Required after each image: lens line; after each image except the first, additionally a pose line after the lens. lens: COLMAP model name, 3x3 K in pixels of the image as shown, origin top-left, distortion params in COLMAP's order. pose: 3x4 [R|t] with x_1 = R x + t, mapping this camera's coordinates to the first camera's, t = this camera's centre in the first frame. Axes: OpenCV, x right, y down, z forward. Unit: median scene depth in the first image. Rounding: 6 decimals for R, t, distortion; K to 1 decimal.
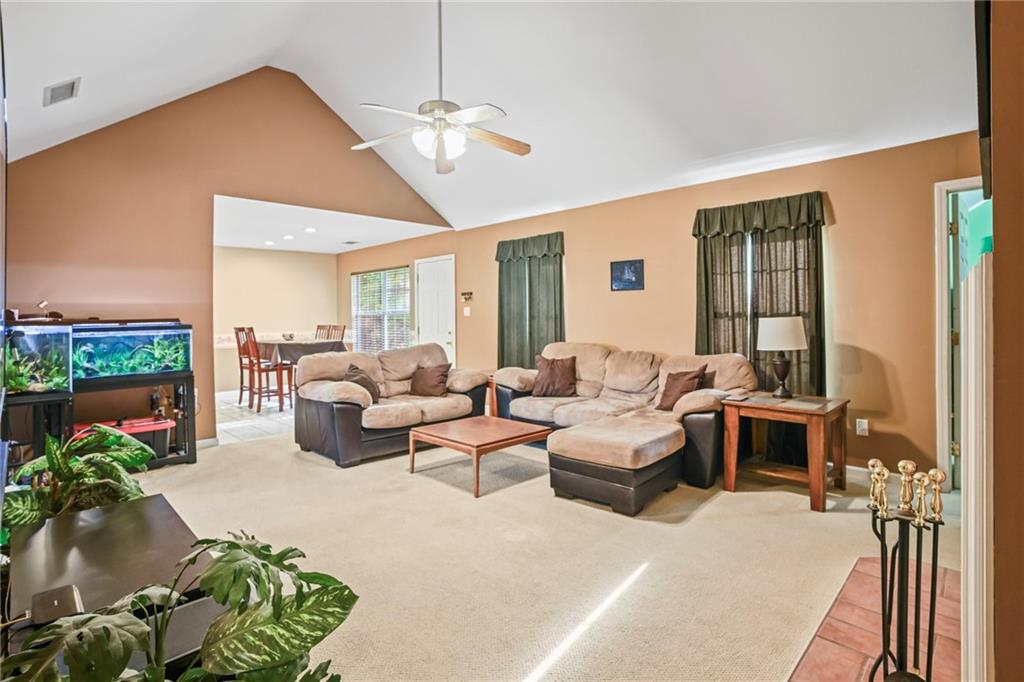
lens RADIAL K [[507.5, 0, 517.2], [0, 507.5, 318.1], [0, 0, 1]] dist [-0.040736, 0.000014]
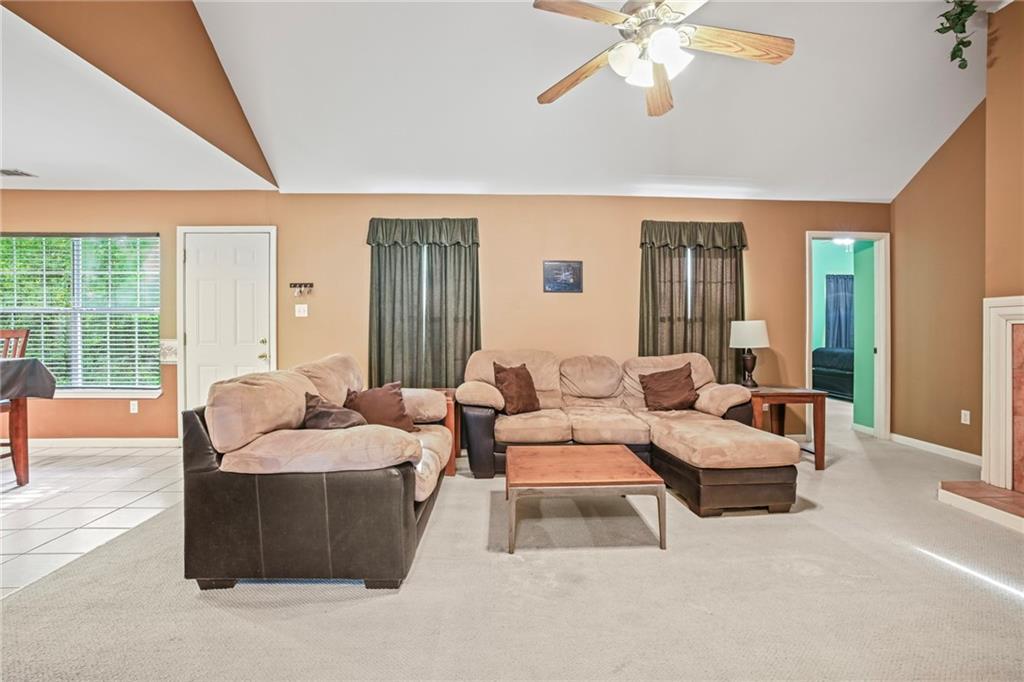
lens RADIAL K [[477.5, 0, 512.7], [0, 477.5, 333.0], [0, 0, 1]] dist [-0.063461, 0.026537]
pose [[0.685681, 0.005823, 0.727879, -0.433213], [-0.004294, 0.999983, -0.003954, 0.022205], [-0.727890, -0.000414, 0.685694, 0.399683]]
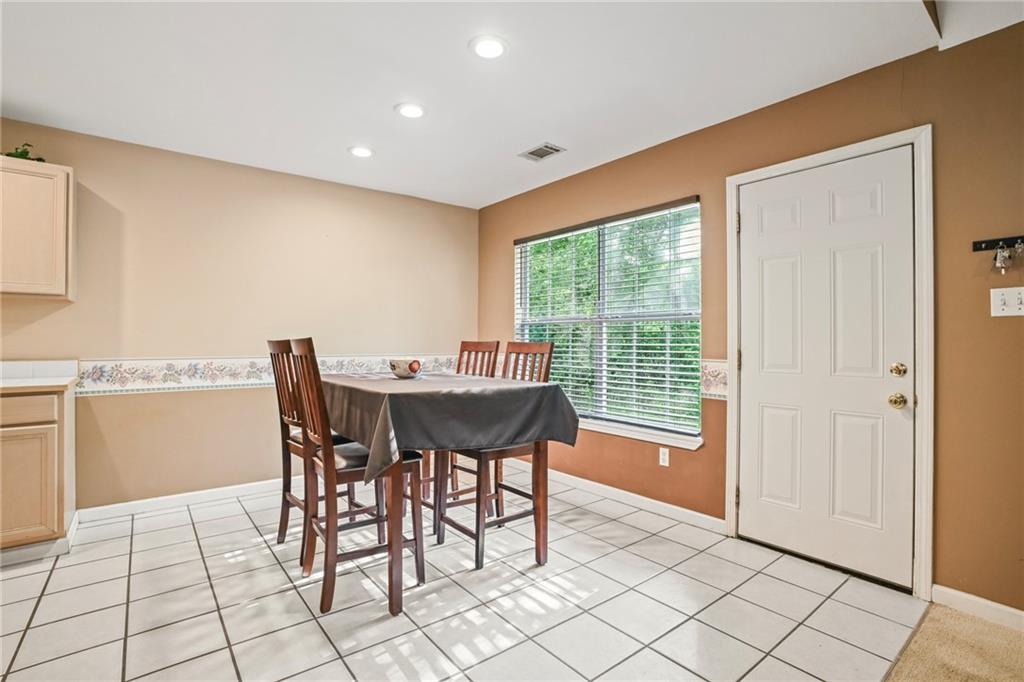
lens RADIAL K [[477.5, 0, 512.7], [0, 477.5, 333.0], [0, 0, 1]] dist [-0.063461, 0.026537]
pose [[0.992332, 0.017871, -0.122306, -0.412750], [-0.020753, 0.999535, -0.022334, 0.020026], [0.121850, 0.024701, 0.992241, 0.812443]]
